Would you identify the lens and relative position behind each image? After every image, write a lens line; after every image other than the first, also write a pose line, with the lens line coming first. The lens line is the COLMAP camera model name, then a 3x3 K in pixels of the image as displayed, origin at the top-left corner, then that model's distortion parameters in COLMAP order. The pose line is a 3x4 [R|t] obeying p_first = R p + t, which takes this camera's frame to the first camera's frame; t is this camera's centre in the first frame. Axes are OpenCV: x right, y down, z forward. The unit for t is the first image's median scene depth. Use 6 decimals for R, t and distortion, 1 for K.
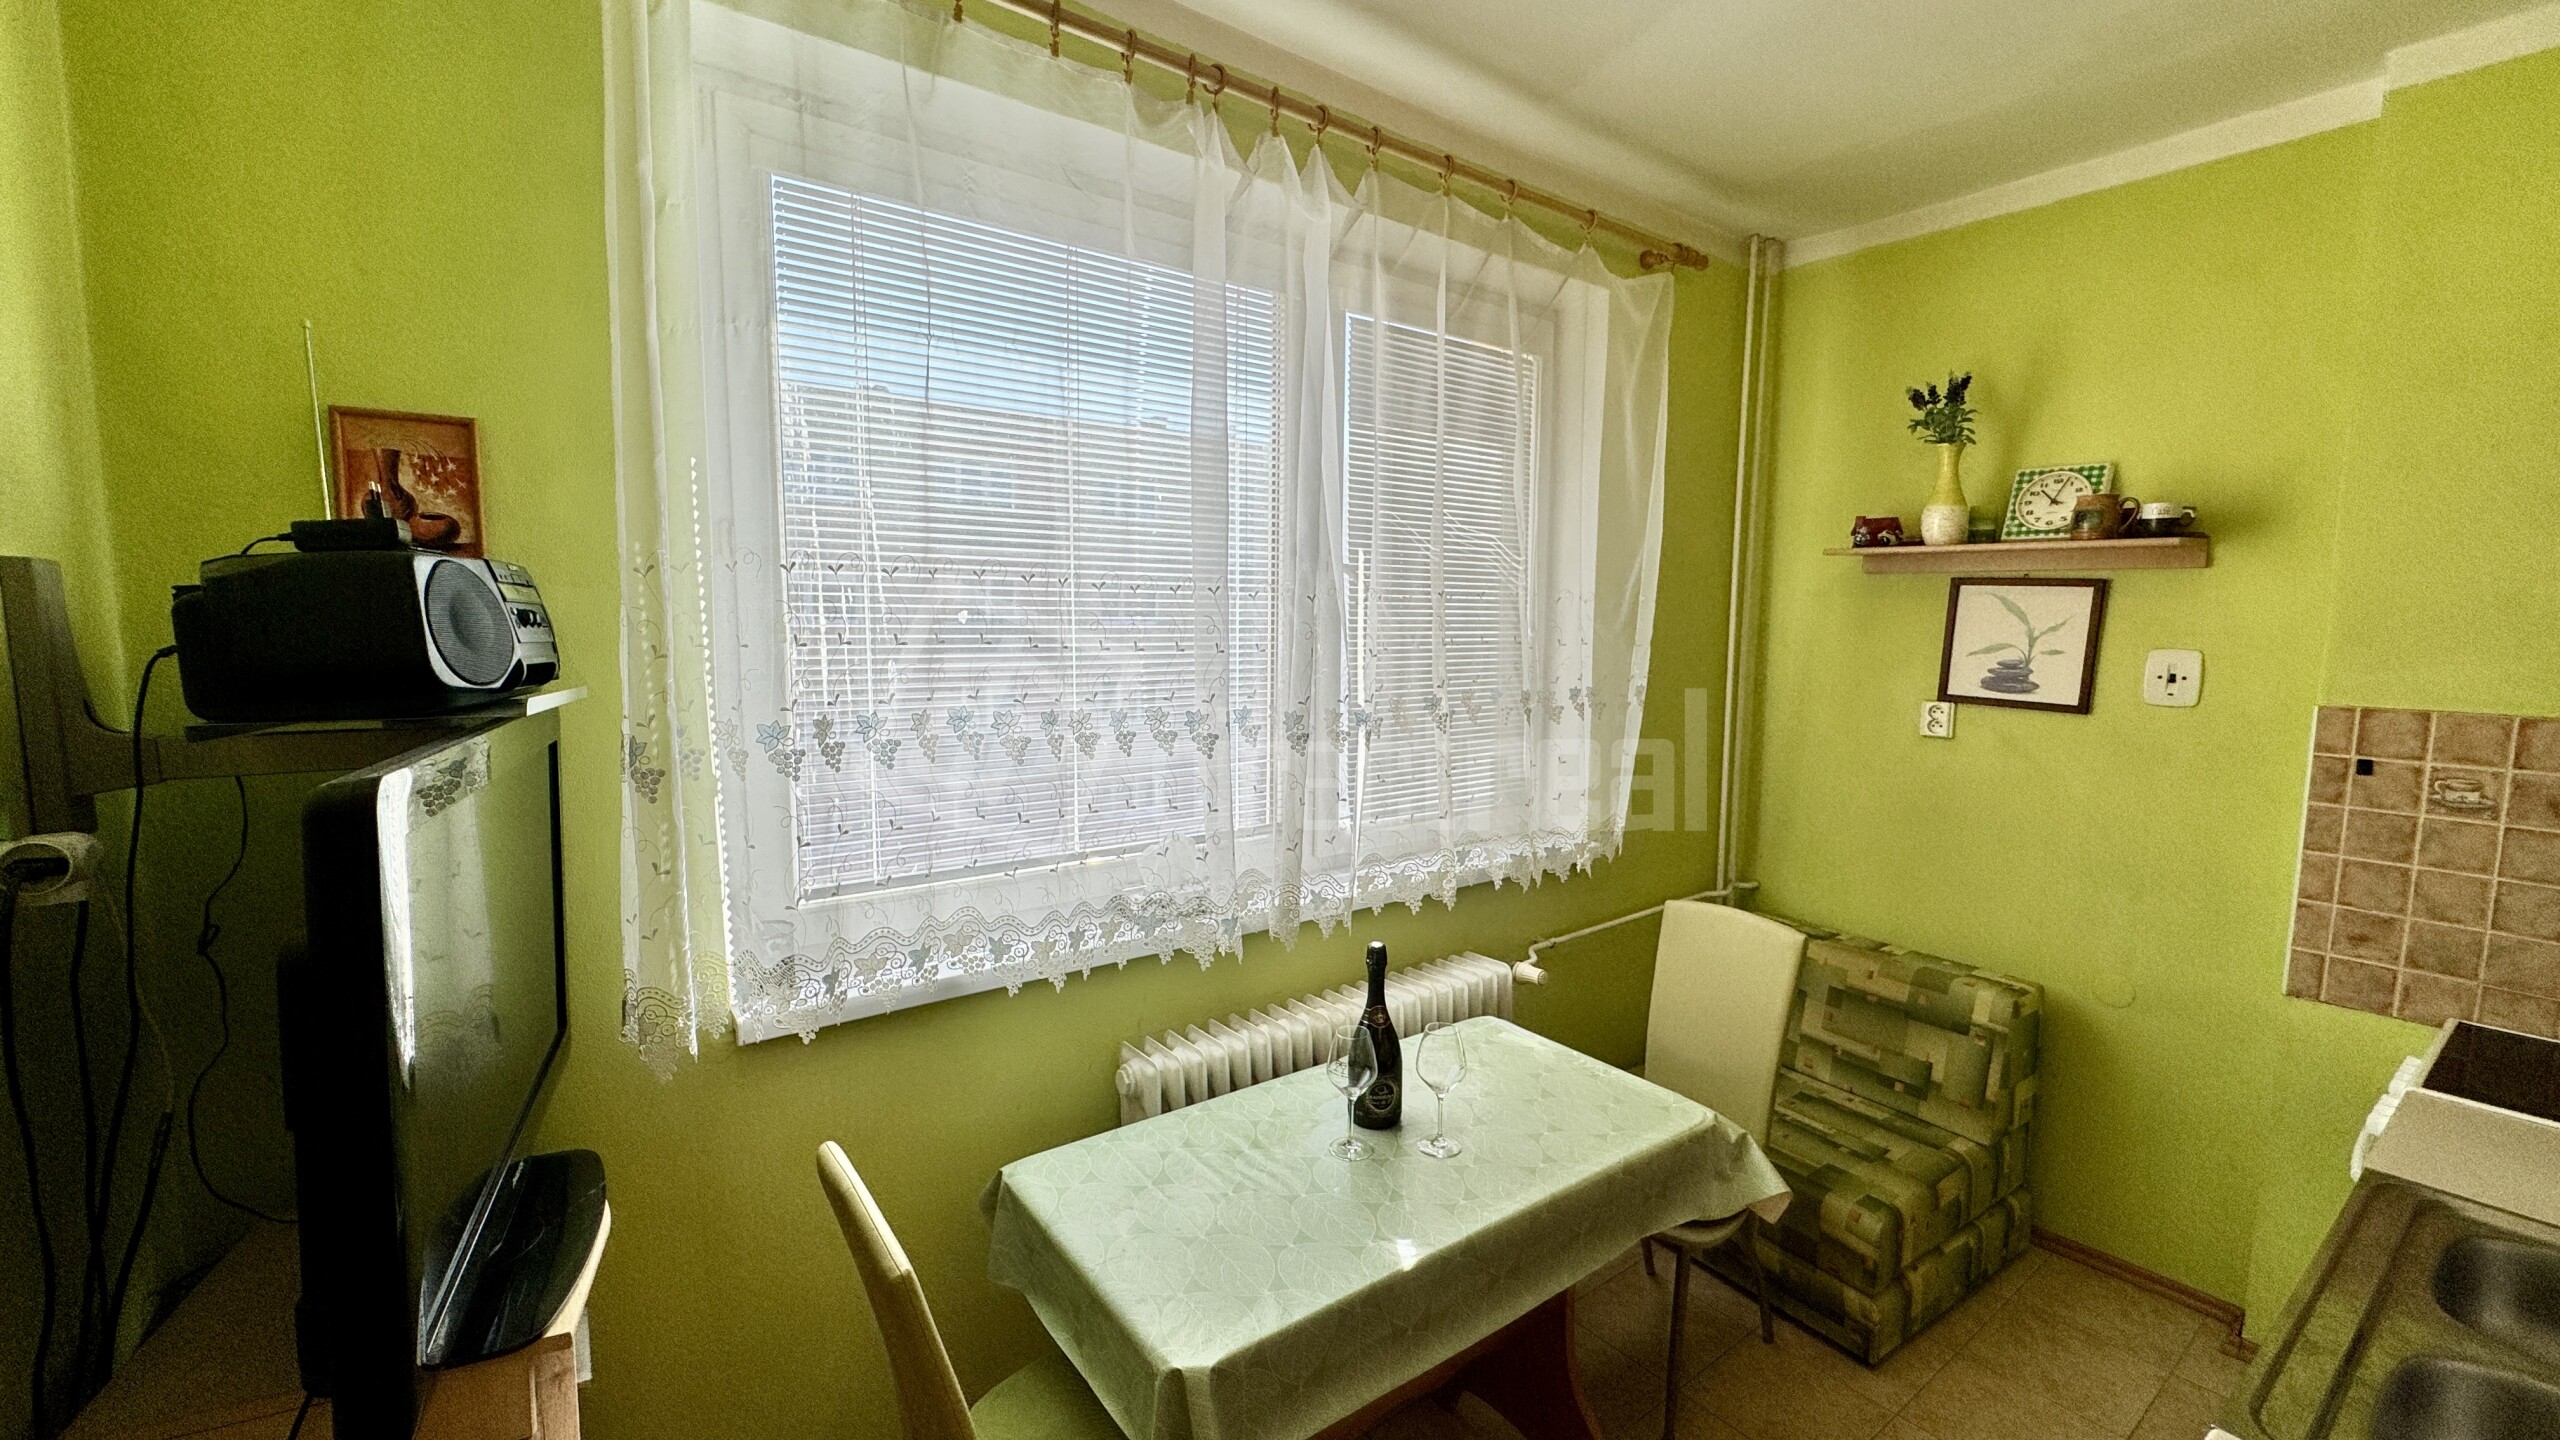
lens RADIAL K [[1023.6, 0, 1278.7], [0, 1023.6, 720.4], [0, 0, 1]] dist [-0.002889, 0.000166]
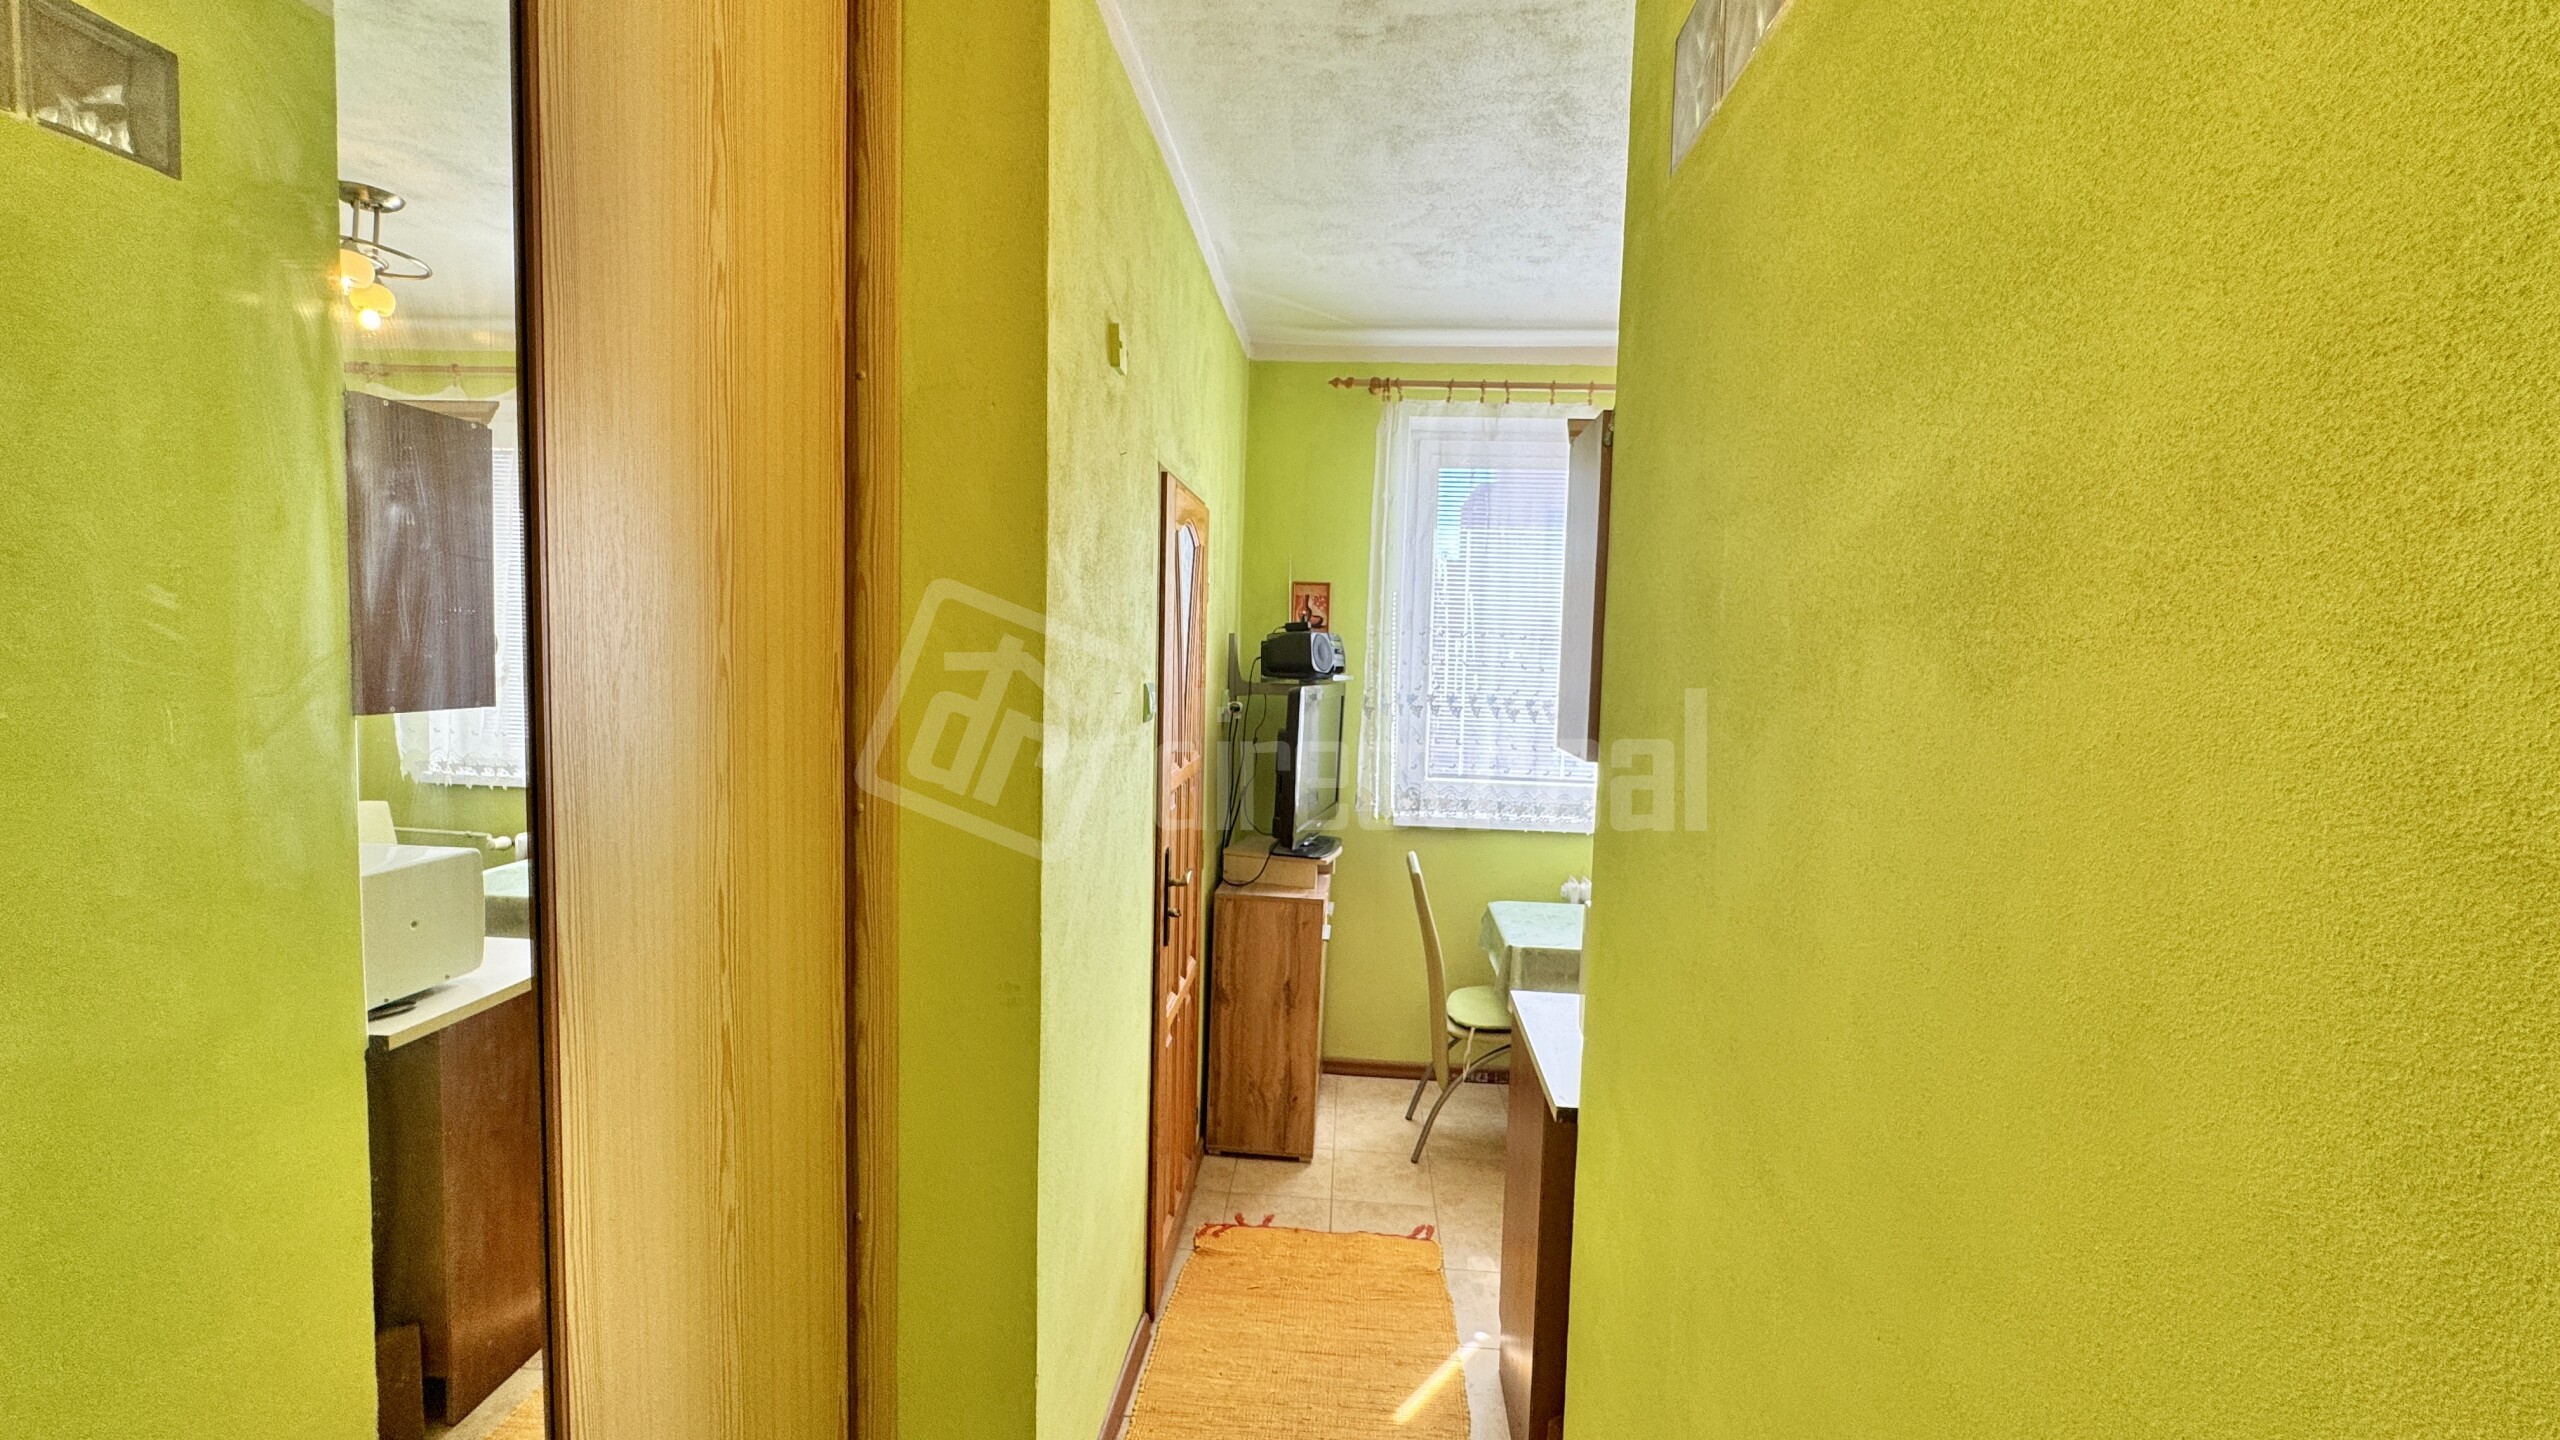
lens RADIAL K [[1023.6, 0, 1278.7], [0, 1023.6, 720.4], [0, 0, 1]] dist [-0.002889, 0.000166]
pose [[0.753142, 0.060352, -0.655084, 1.026231], [-0.088508, 0.996025, -0.009994, 0.134901], [0.651877, 0.065507, 0.755490, -1.262513]]
